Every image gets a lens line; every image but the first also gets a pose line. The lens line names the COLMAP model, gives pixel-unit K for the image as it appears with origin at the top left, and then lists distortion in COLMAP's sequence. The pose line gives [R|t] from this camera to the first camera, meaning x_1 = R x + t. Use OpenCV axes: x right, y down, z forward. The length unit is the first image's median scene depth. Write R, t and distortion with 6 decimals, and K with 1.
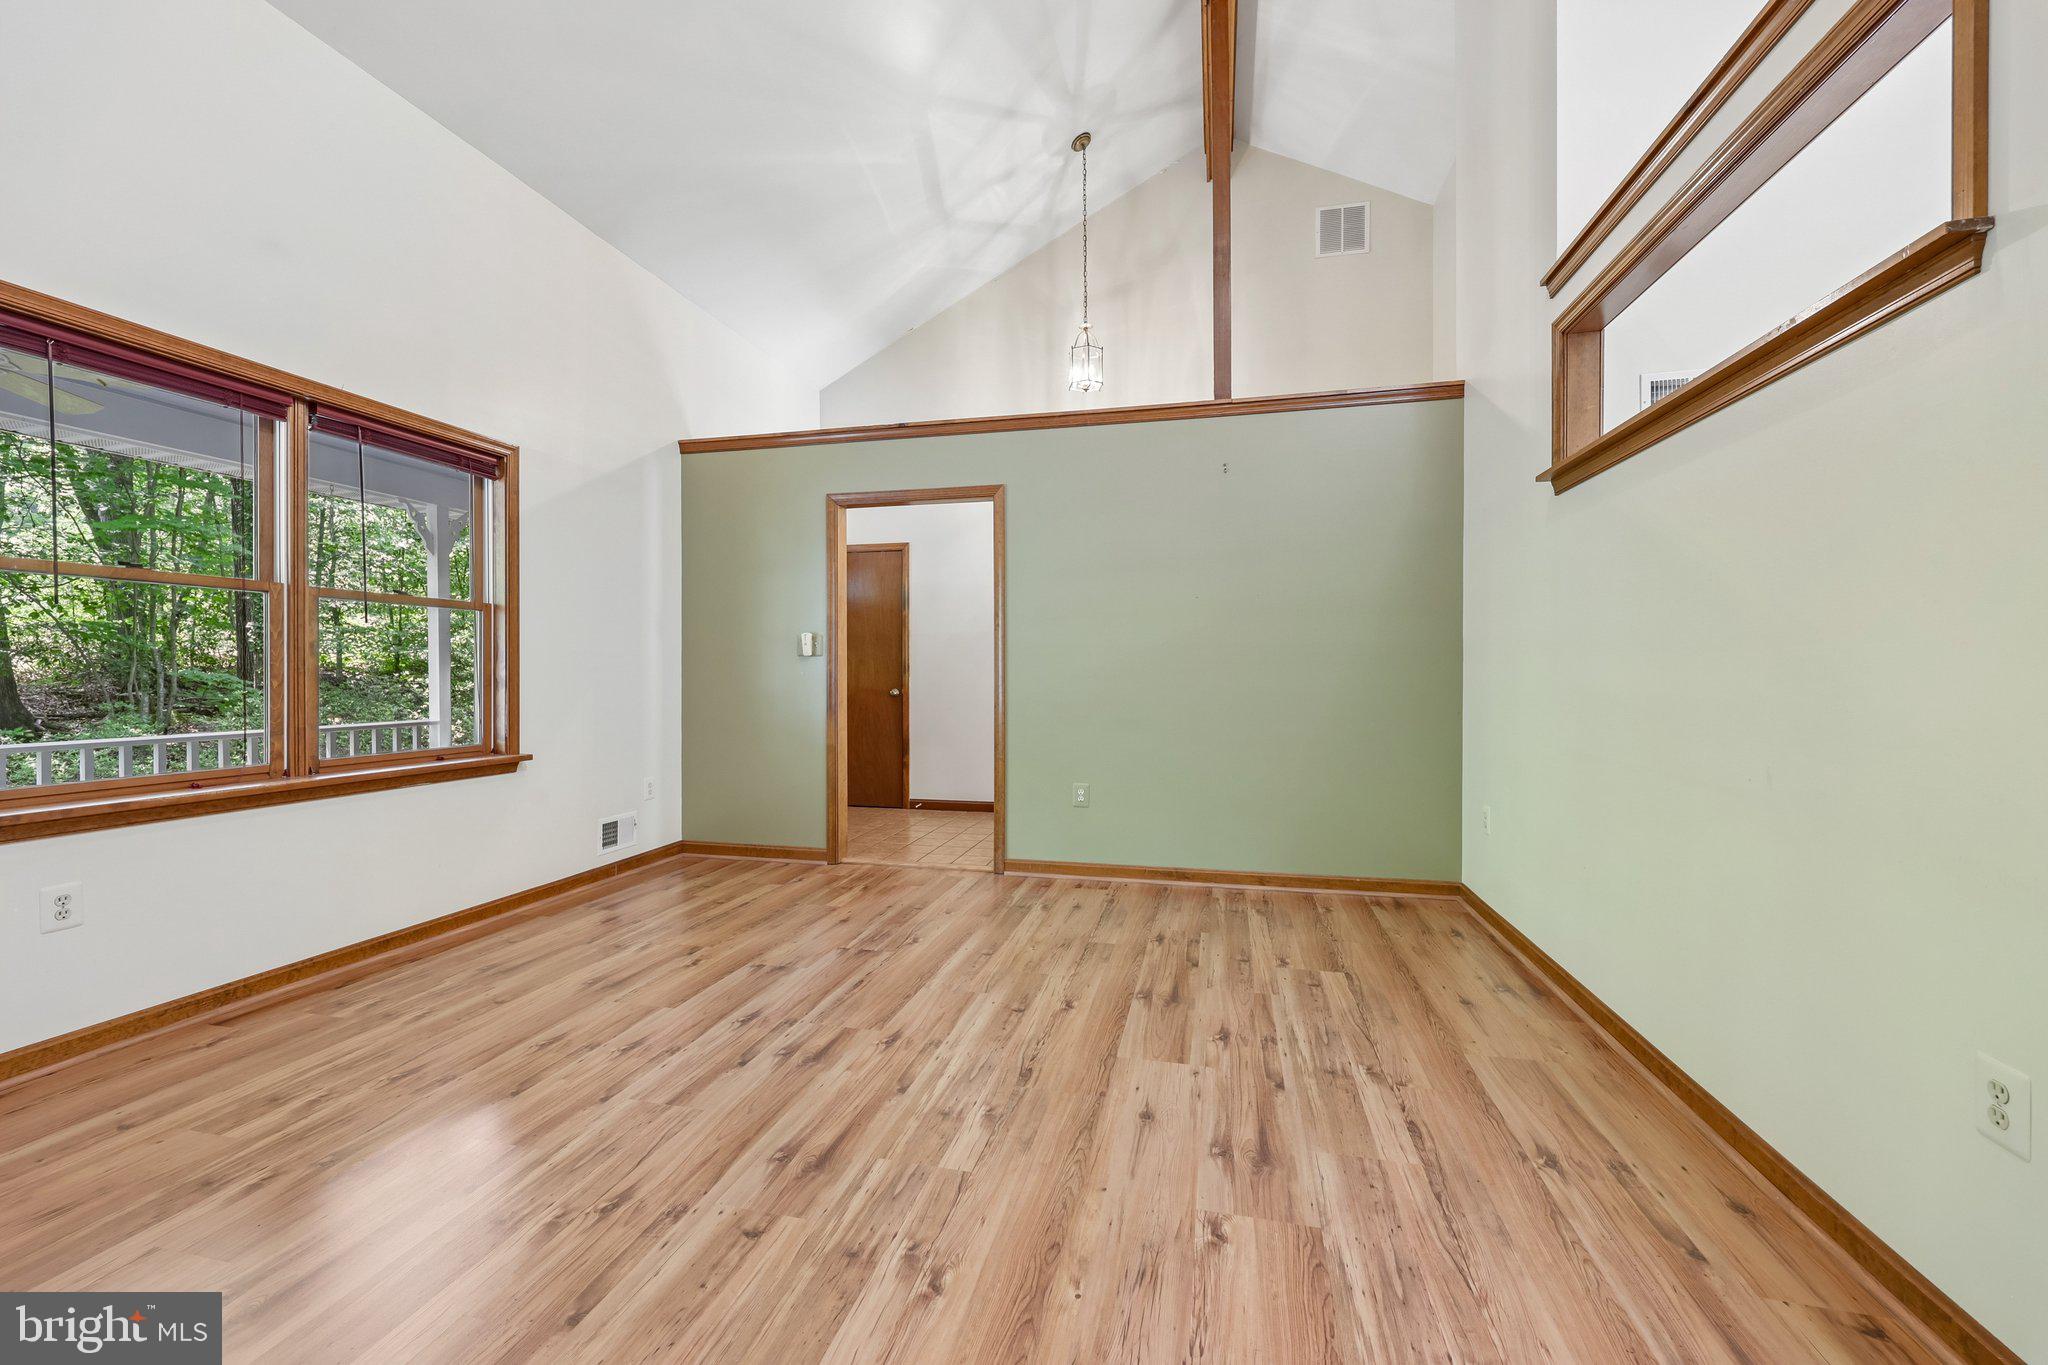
lens RADIAL K [[824.7, 0, 1016.9], [0, 824.7, 680.8], [0, 0, 1]] dist [-0.000242, 0.000030]
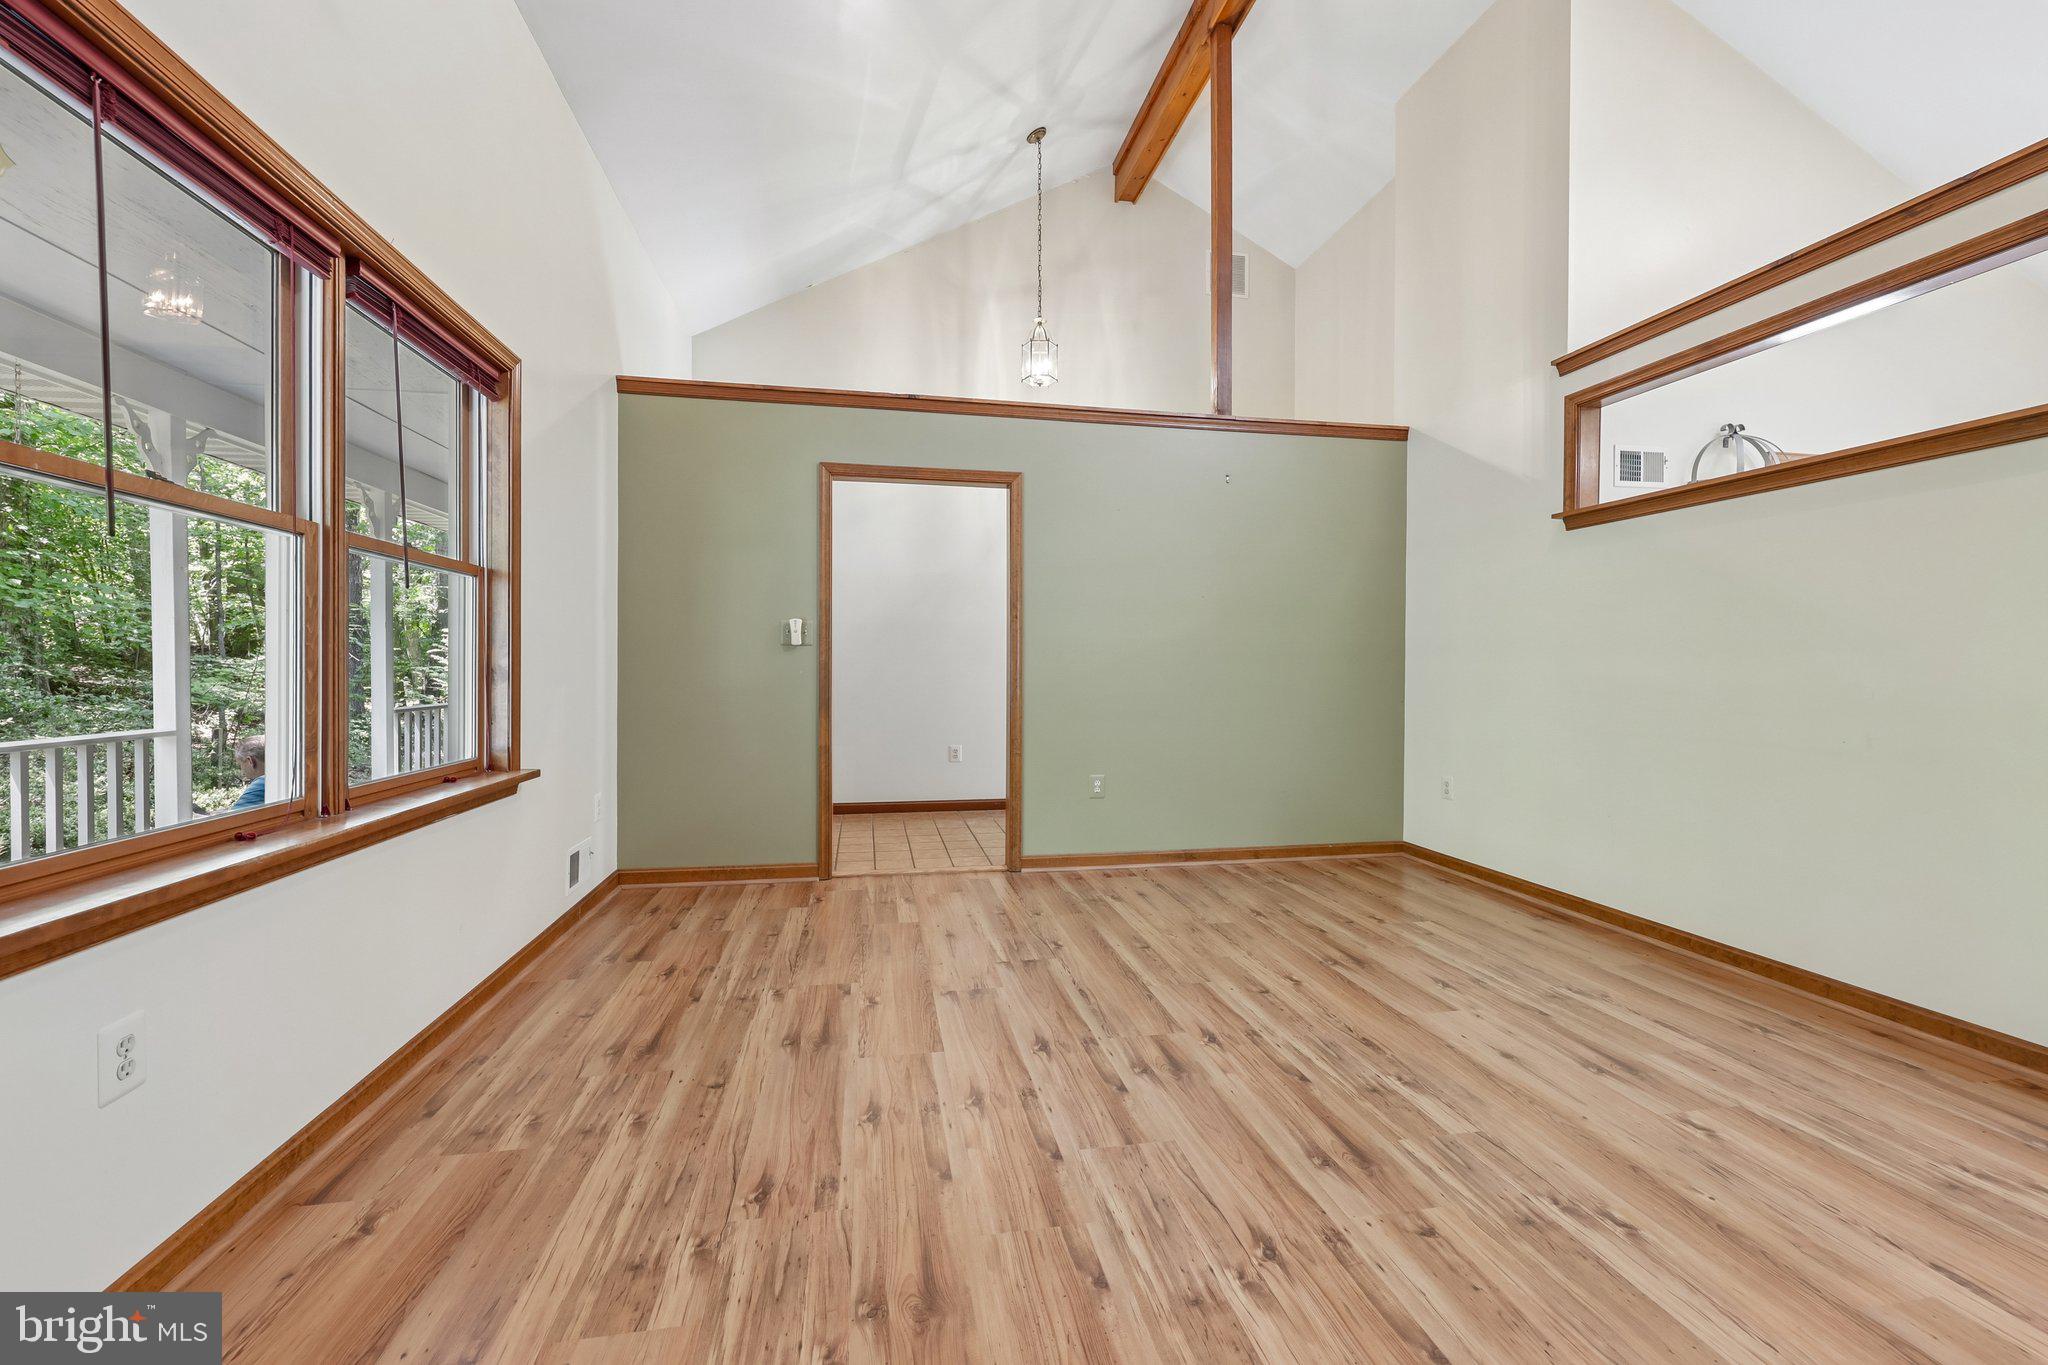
lens RADIAL K [[828.2, 0, 1012.7], [0, 828.2, 680.6], [0, 0, 1]] dist [0.000789, -0.000262]
pose [[0.912887, -0.000734, 0.408212, -0.652701], [-0.001895, 0.999980, 0.006036, 0.002954], [-0.408208, -0.006284, 0.912867, 0.167043]]
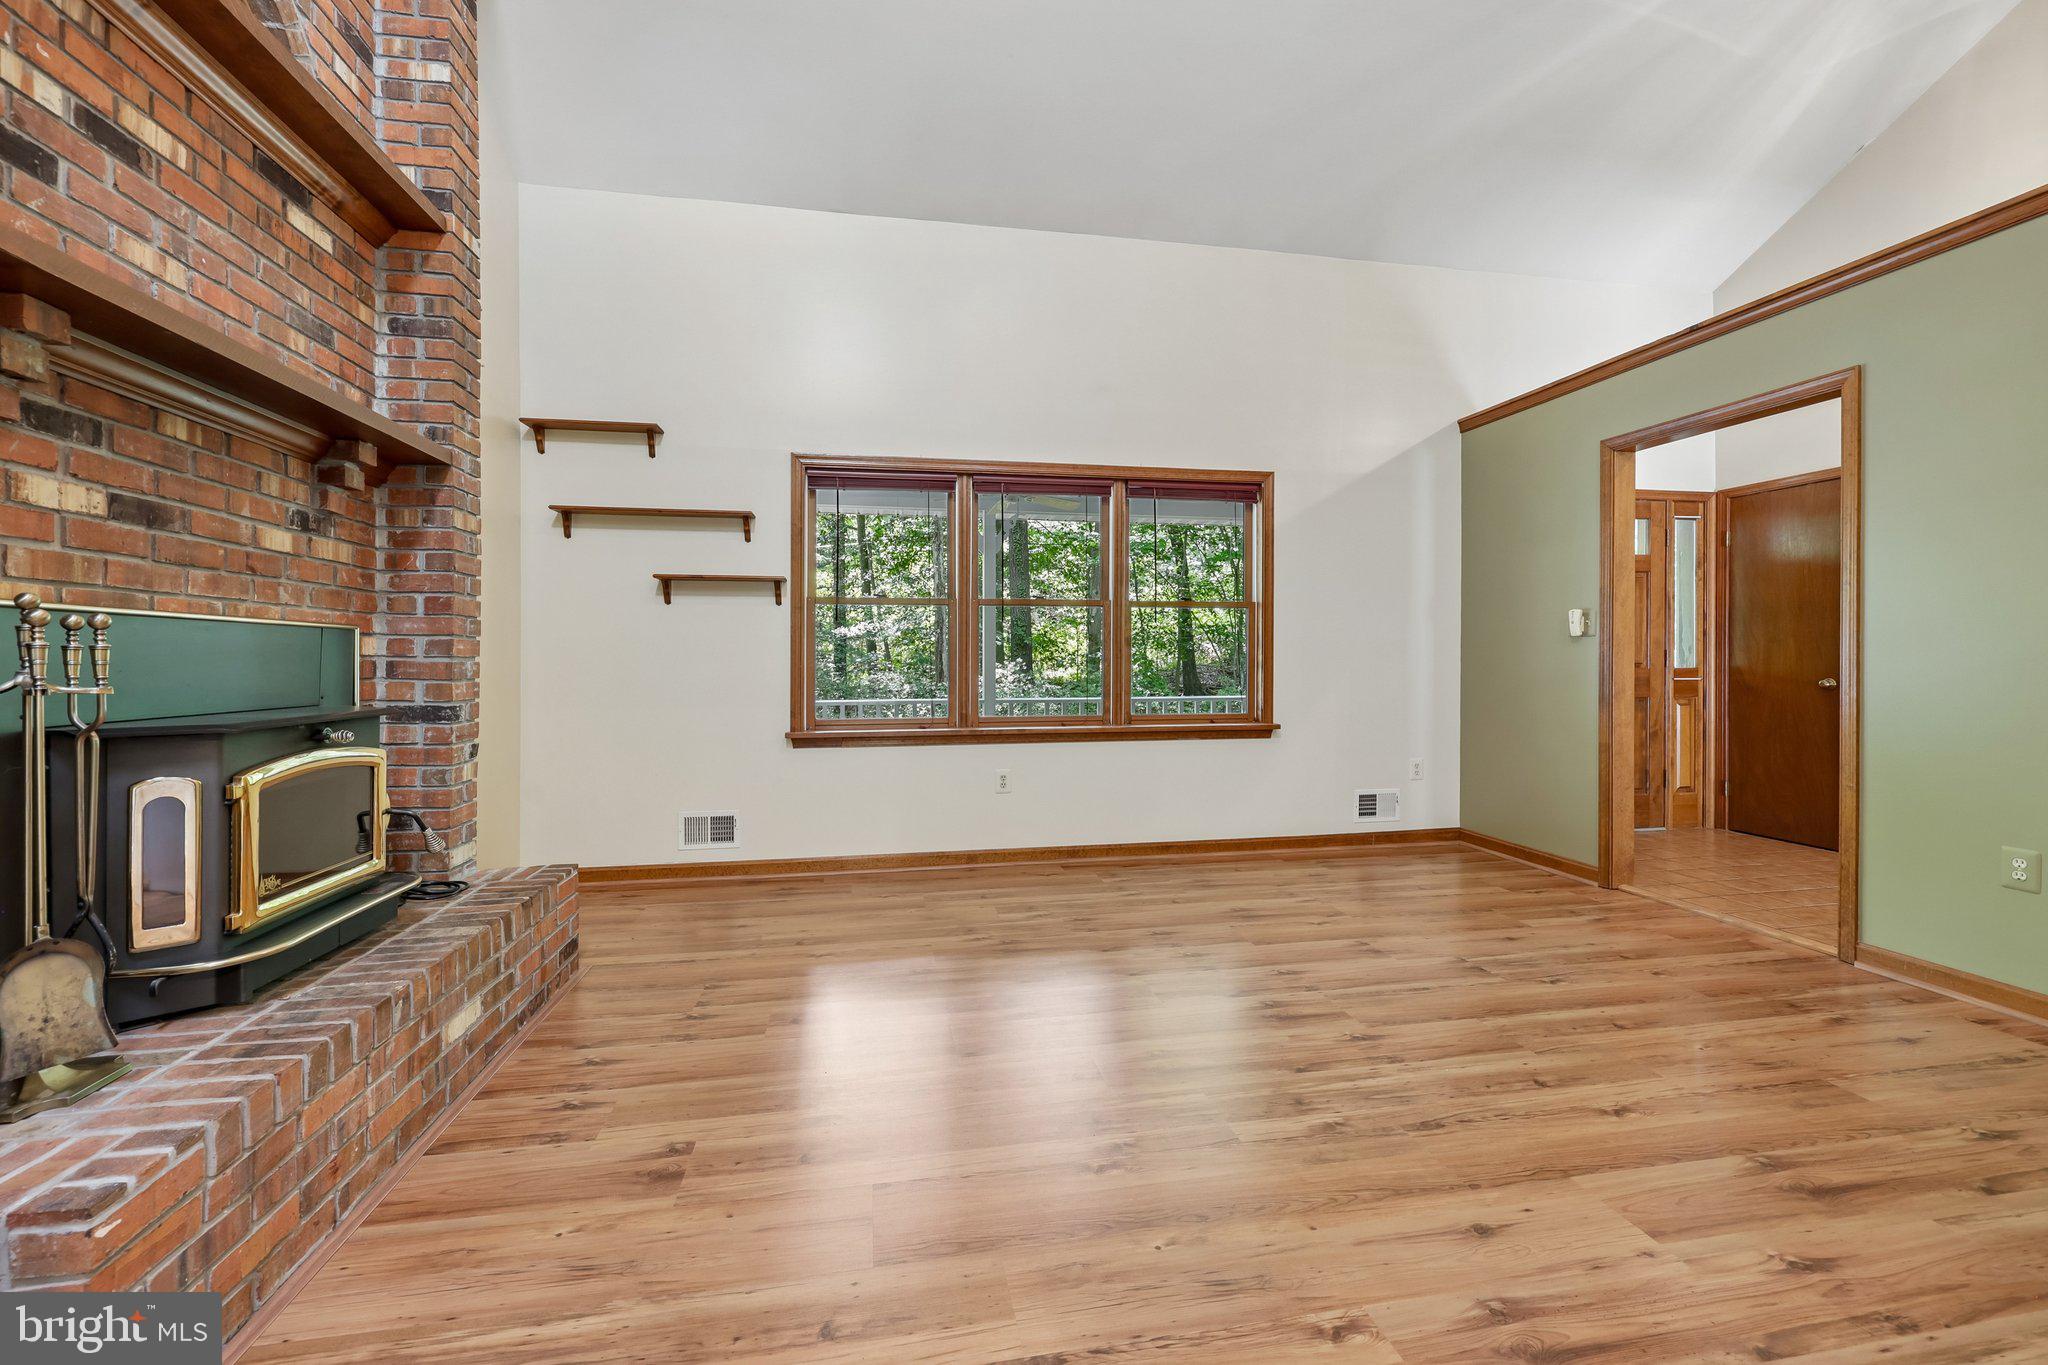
lens RADIAL K [[833.5, 0, 1018.6], [0, 833.5, 664.0], [0, 0, 1]] dist [0.001087, -0.000064]
pose [[0.407272, 0.005118, -0.913293, 0.483534], [-0.005716, 0.999979, 0.003055, -0.001431], [0.913289, 0.003976, 0.407292, 0.198666]]
